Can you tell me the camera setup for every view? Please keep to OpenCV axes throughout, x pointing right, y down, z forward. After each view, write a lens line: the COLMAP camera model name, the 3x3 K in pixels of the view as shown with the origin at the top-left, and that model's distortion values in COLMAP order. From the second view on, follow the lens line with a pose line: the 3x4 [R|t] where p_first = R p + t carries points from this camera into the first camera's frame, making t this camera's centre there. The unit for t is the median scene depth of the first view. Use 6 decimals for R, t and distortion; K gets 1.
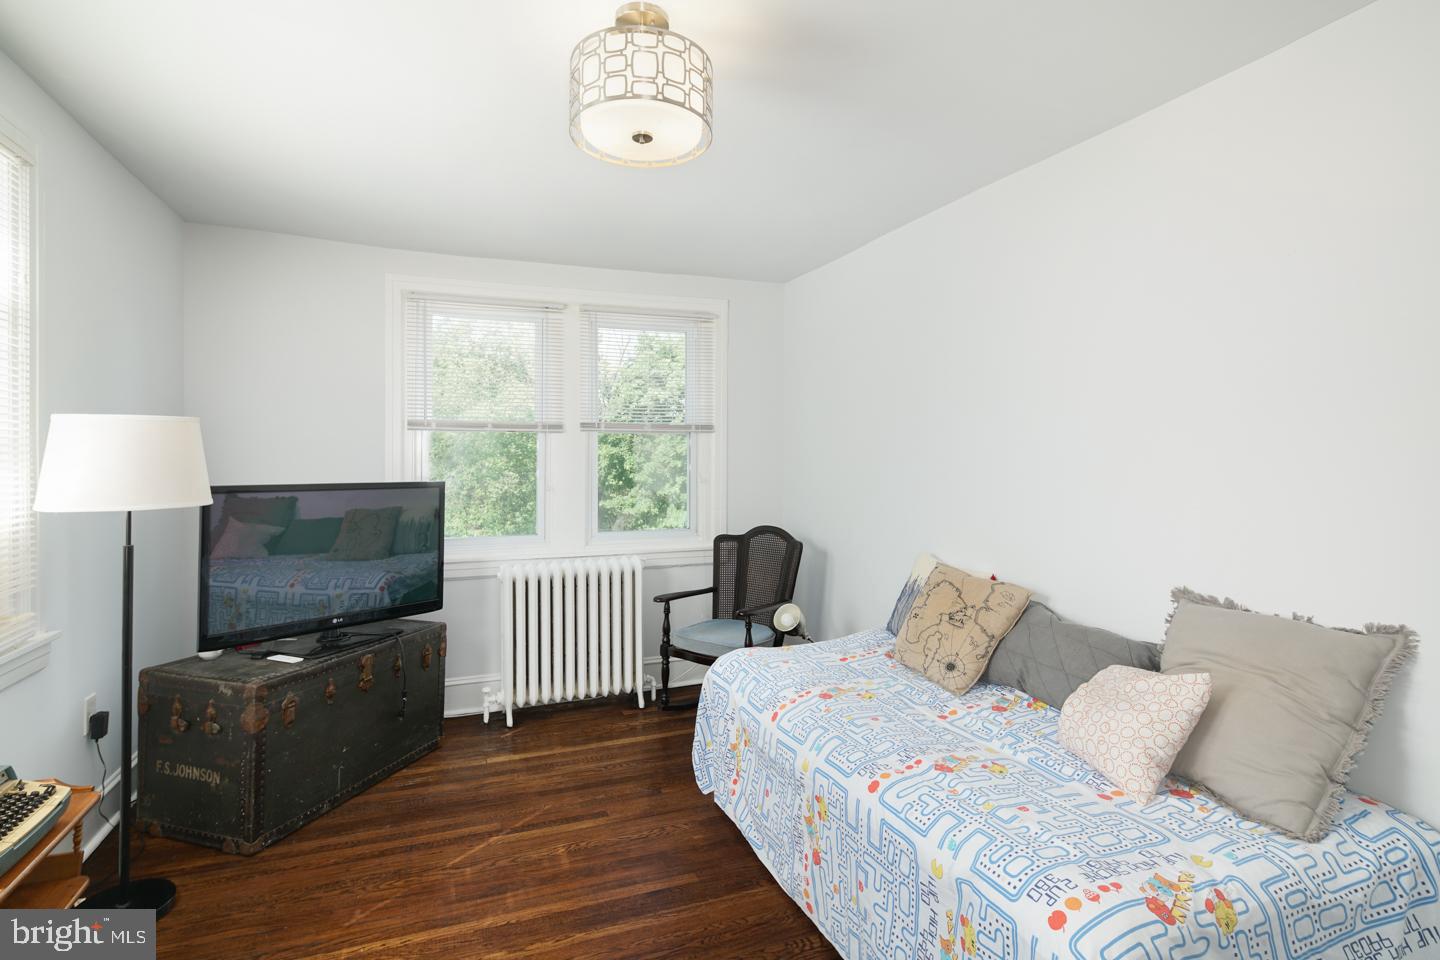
lens RADIAL K [[701.5, 0, 714.3], [0, 701.5, 457.5], [0, 0, 1]] dist [-0.000031, -0.000286]
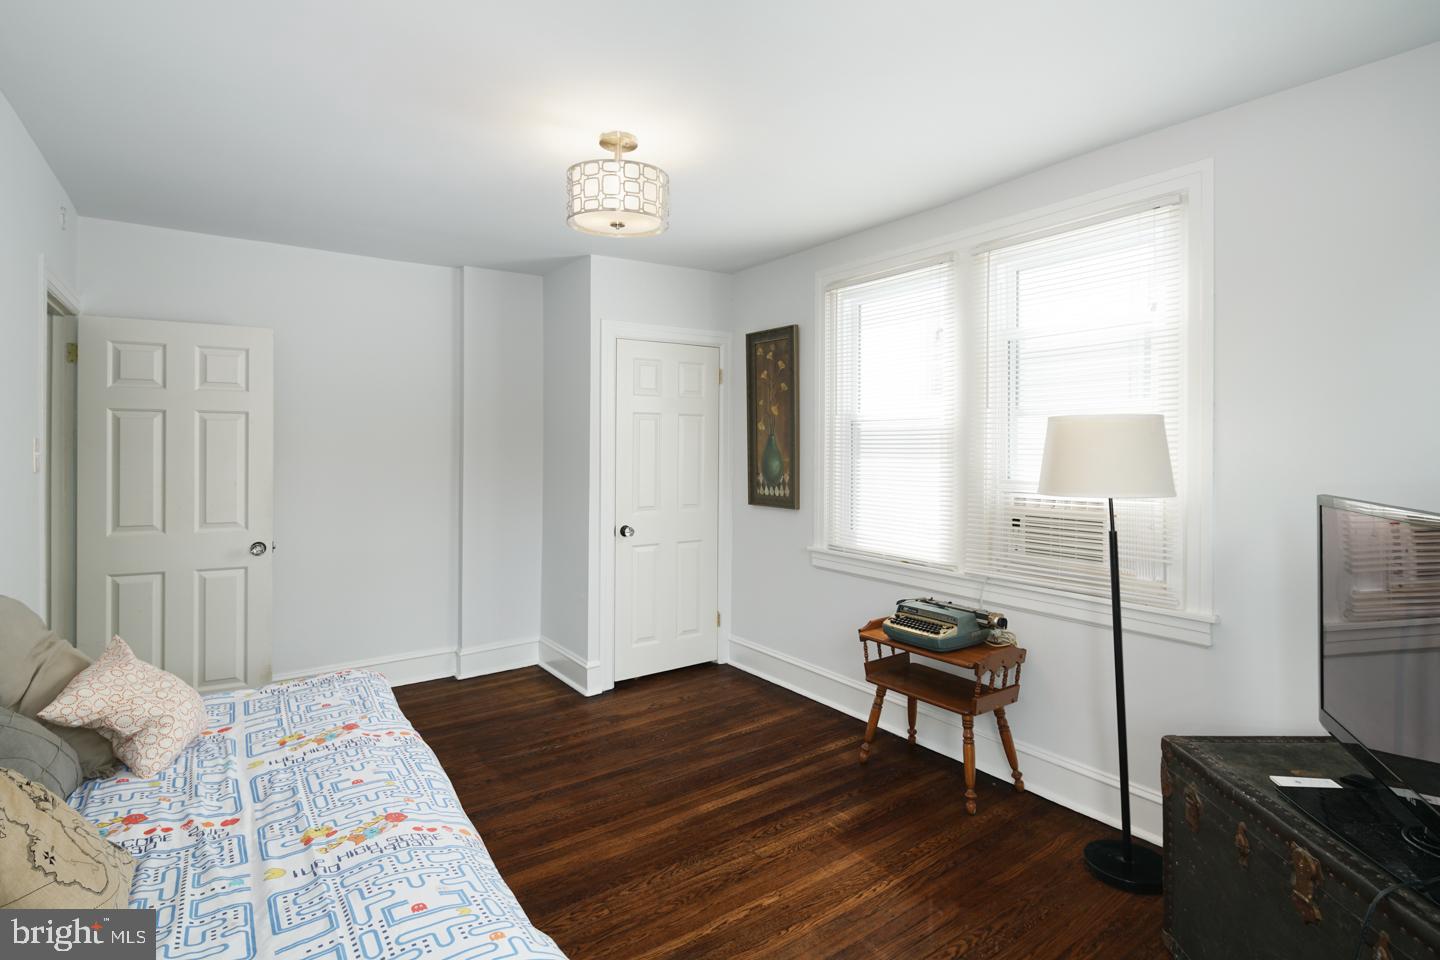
lens RADIAL K [[723.4, 0, 745.7], [0, 723.4, 450.9], [0, 0, 1]] dist [-0.003503, -0.000286]
pose [[-0.959818, -0.005303, -0.280573, 0.028878], [-0.006321, 0.999976, 0.002722, 0.000917], [0.280552, 0.004386, -0.959829, 1.272633]]
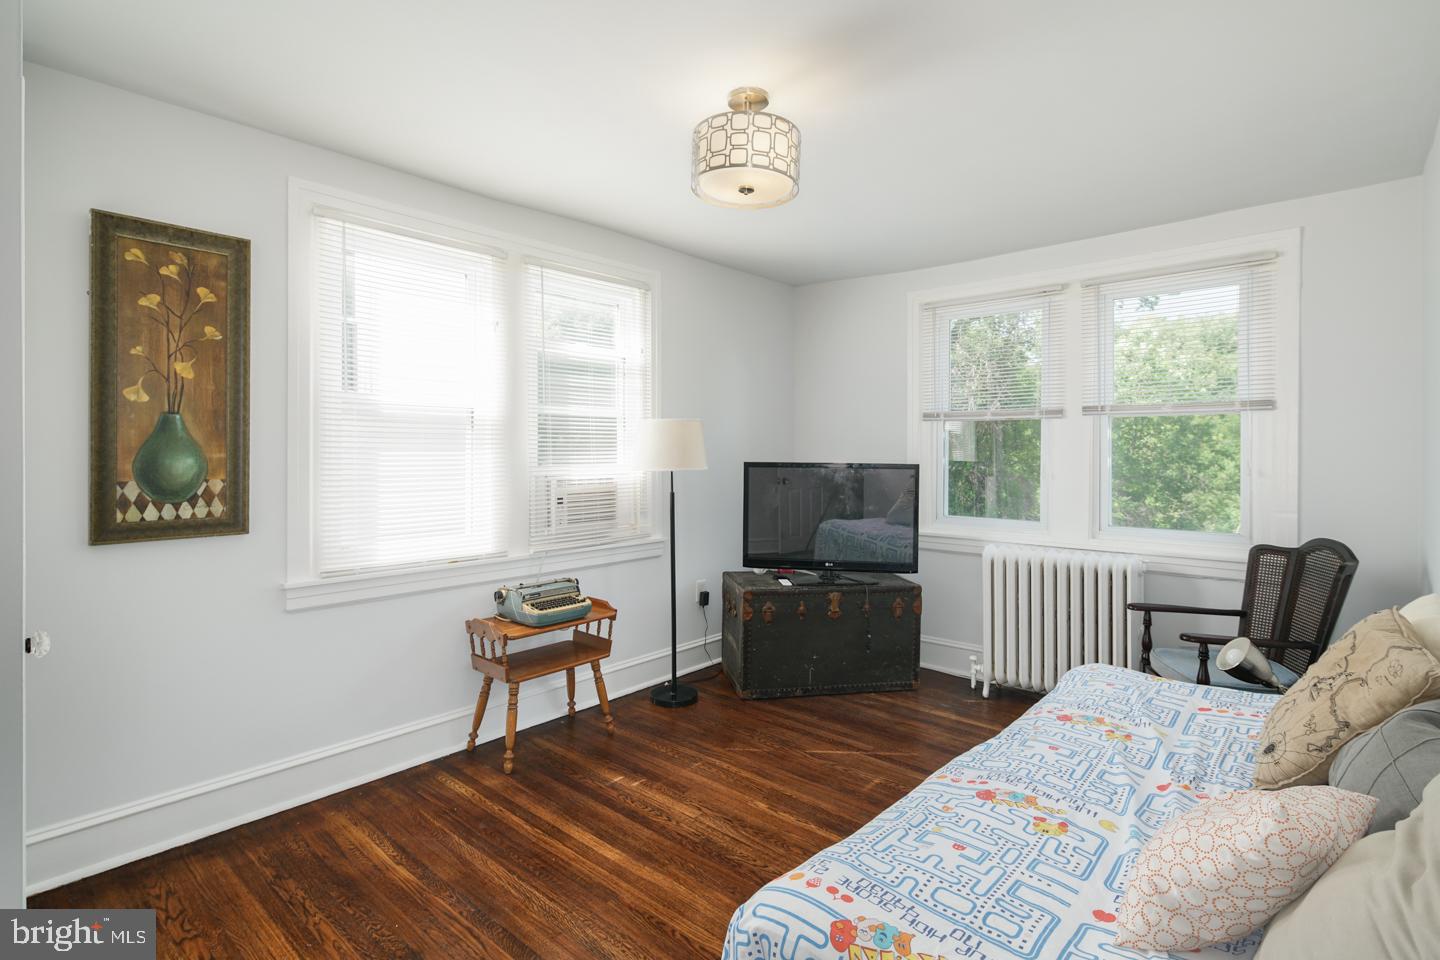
lens RADIAL K [[697.3, 0, 726.7], [0, 697.3, 451.4], [0, 0, 1]] dist [-0.001432, 0.000240]
pose [[0.482182, 0.003761, -0.876063, 0.517263], [-0.002675, 0.999992, 0.002820, 0.011918], [0.876067, 0.000983, 0.482188, 0.174955]]
